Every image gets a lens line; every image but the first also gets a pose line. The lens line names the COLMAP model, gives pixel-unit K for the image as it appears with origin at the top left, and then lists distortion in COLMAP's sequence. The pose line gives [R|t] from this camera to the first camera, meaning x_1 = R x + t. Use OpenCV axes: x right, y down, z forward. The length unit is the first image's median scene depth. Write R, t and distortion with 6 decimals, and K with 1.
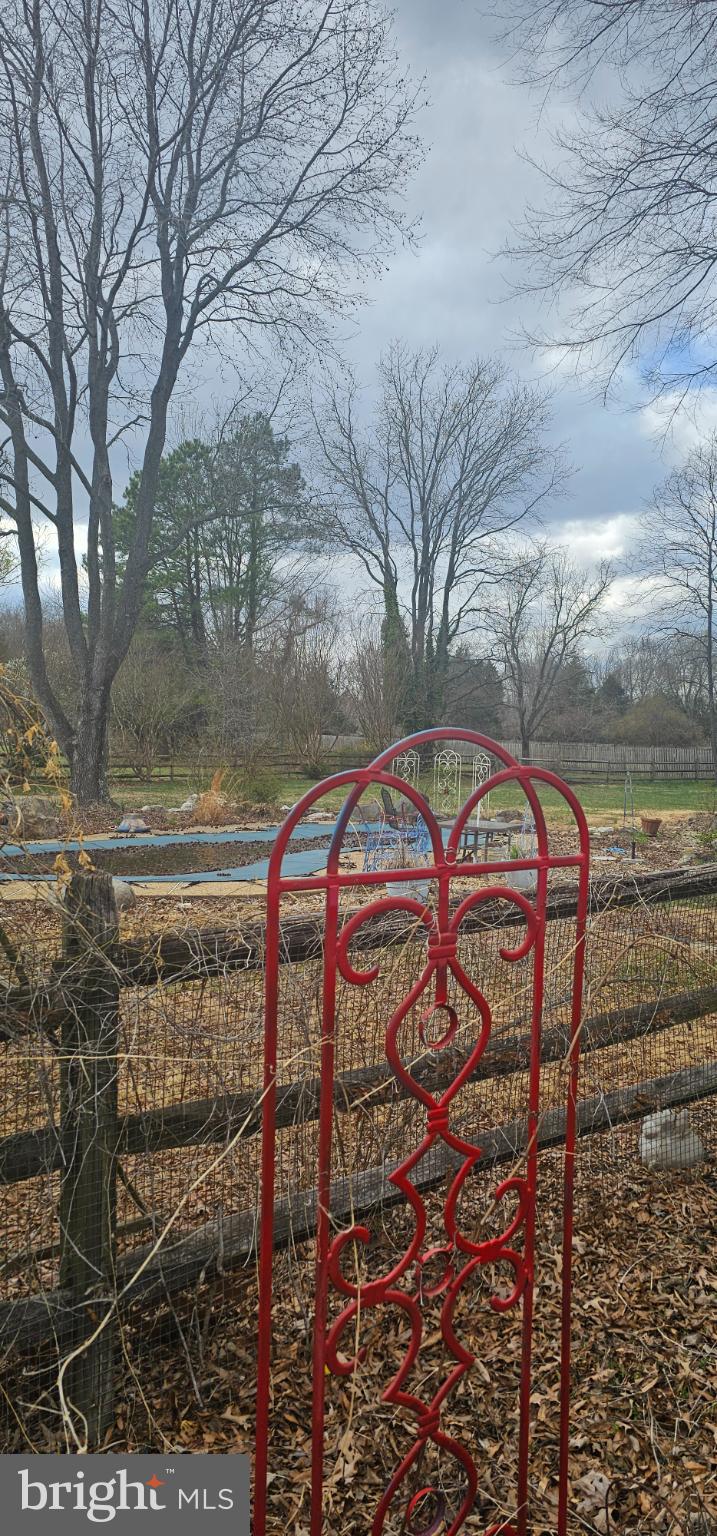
lens RADIAL K [[1041.8, 0, 359.8], [0, 1041.8, 768.5], [0, 0, 1]] dist [0.063735, -0.023500]
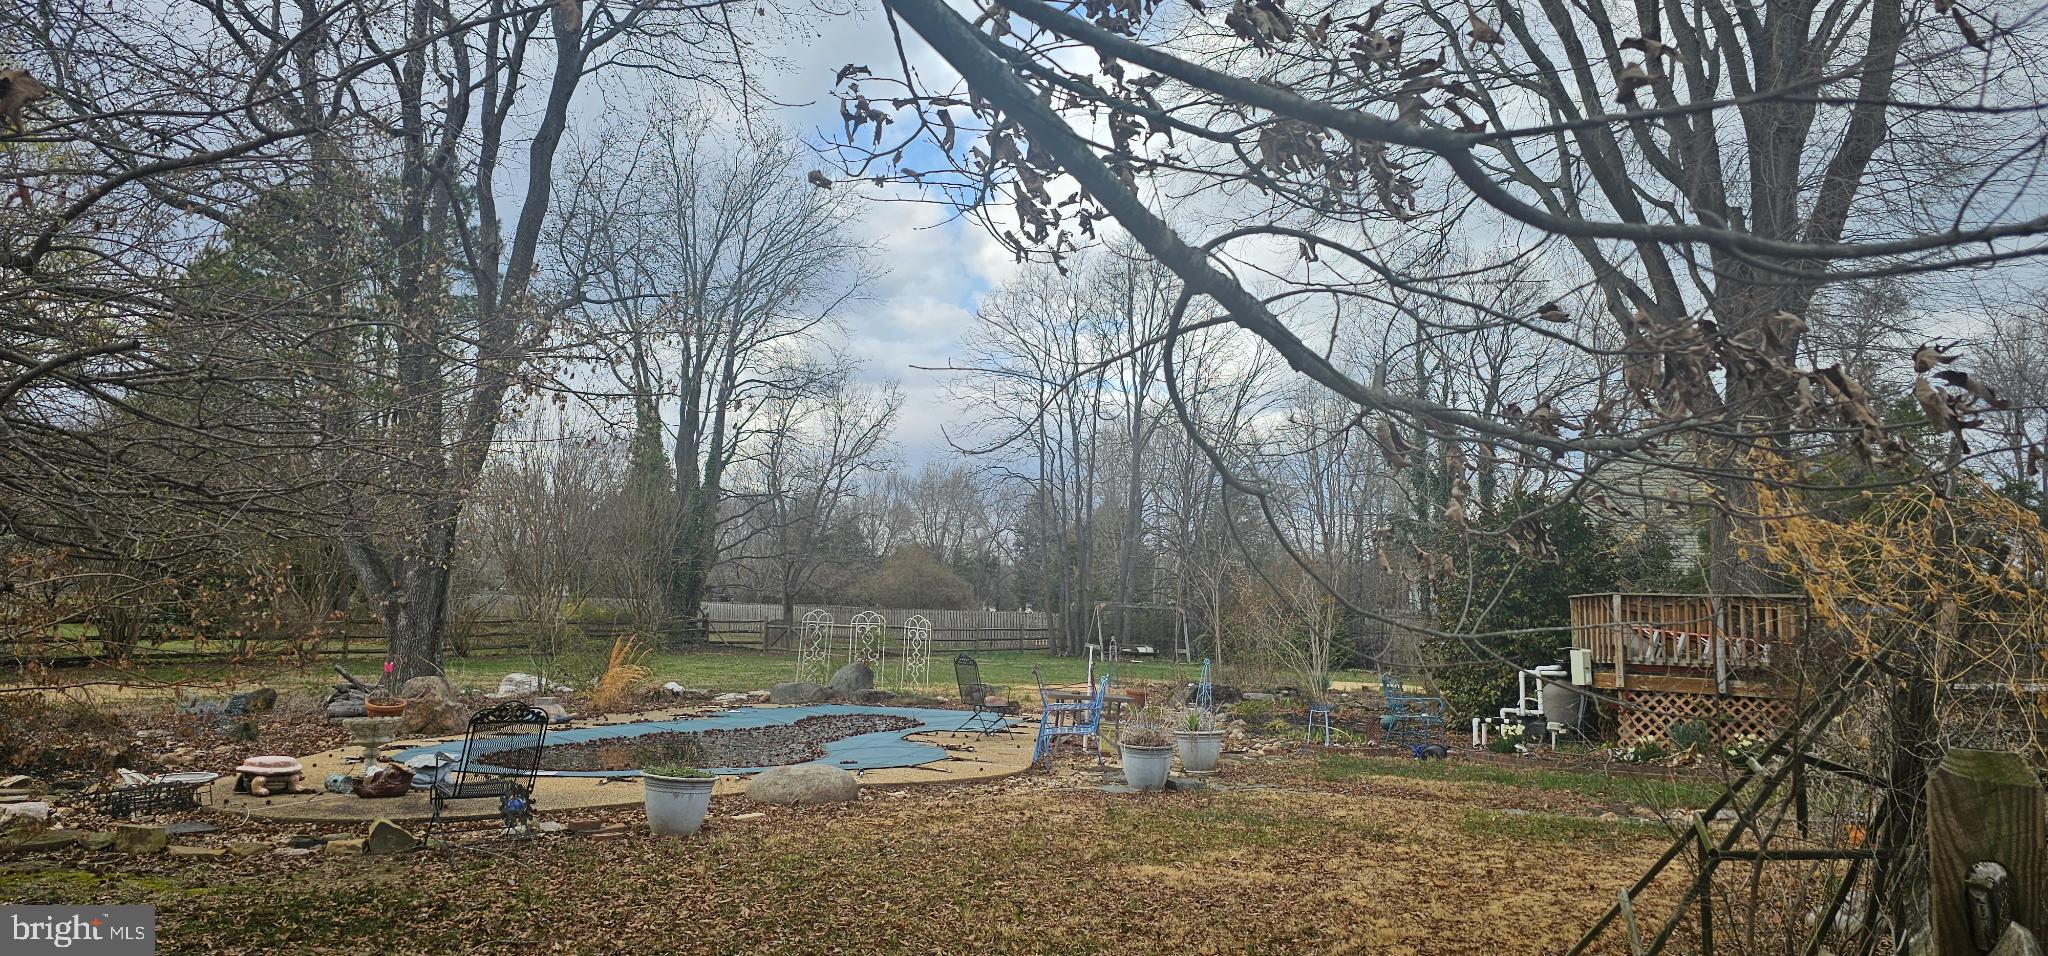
lens RADIAL K [[1389.1, 0, 1022.2], [0, 1389.1, 474.9], [0, 0, 1]] dist [0.063735, -0.023500]
pose [[0.921810, 0.038450, 0.385729, -0.103166], [0.007586, 0.993089, -0.117122, 0.002113], [-0.387567, 0.110890, 0.915148, -0.017450]]
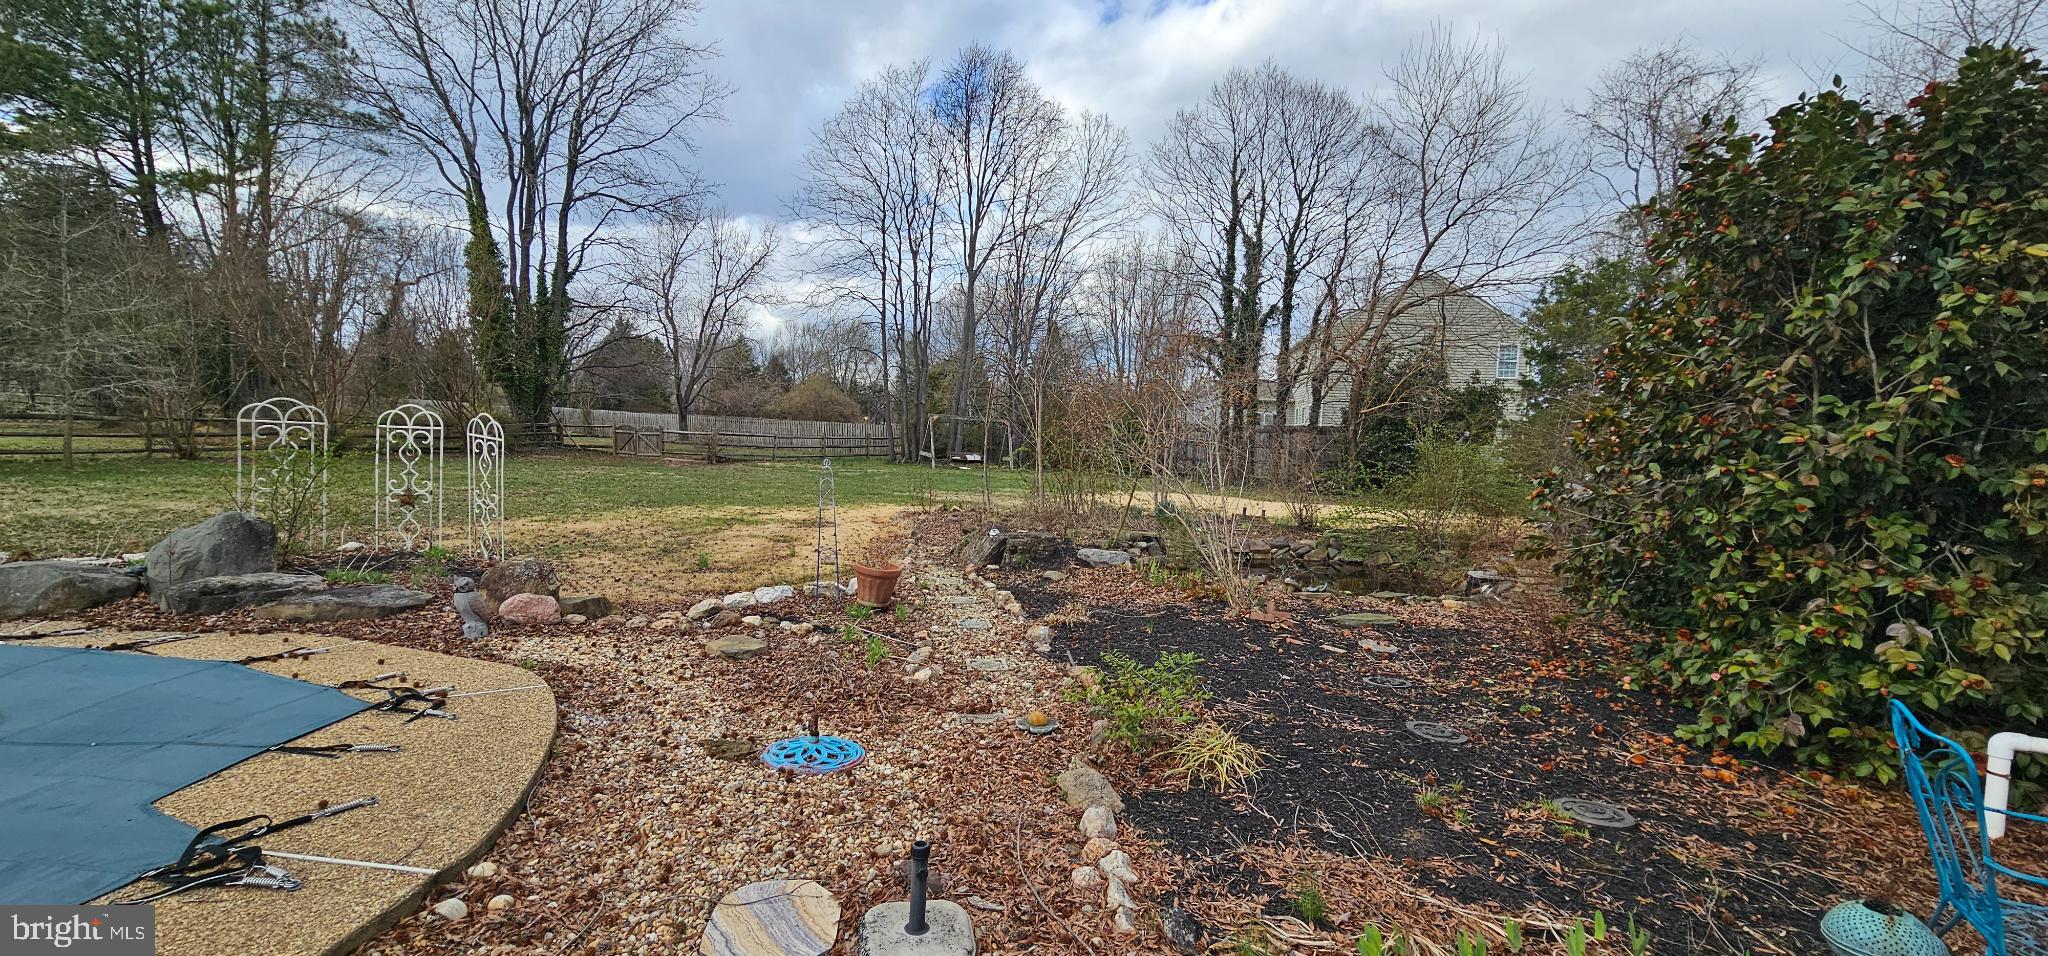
lens RADIAL K [[852.6, 0, 1029.2], [0, 852.6, 485.1], [0, 0, 1]] dist [-0.008349, 0.001099]
pose [[0.865308, -0.020521, 0.500821, 0.059563], [-0.004512, 0.998802, 0.048721, -0.000686], [-0.501221, -0.044418, 0.864179, 0.255920]]
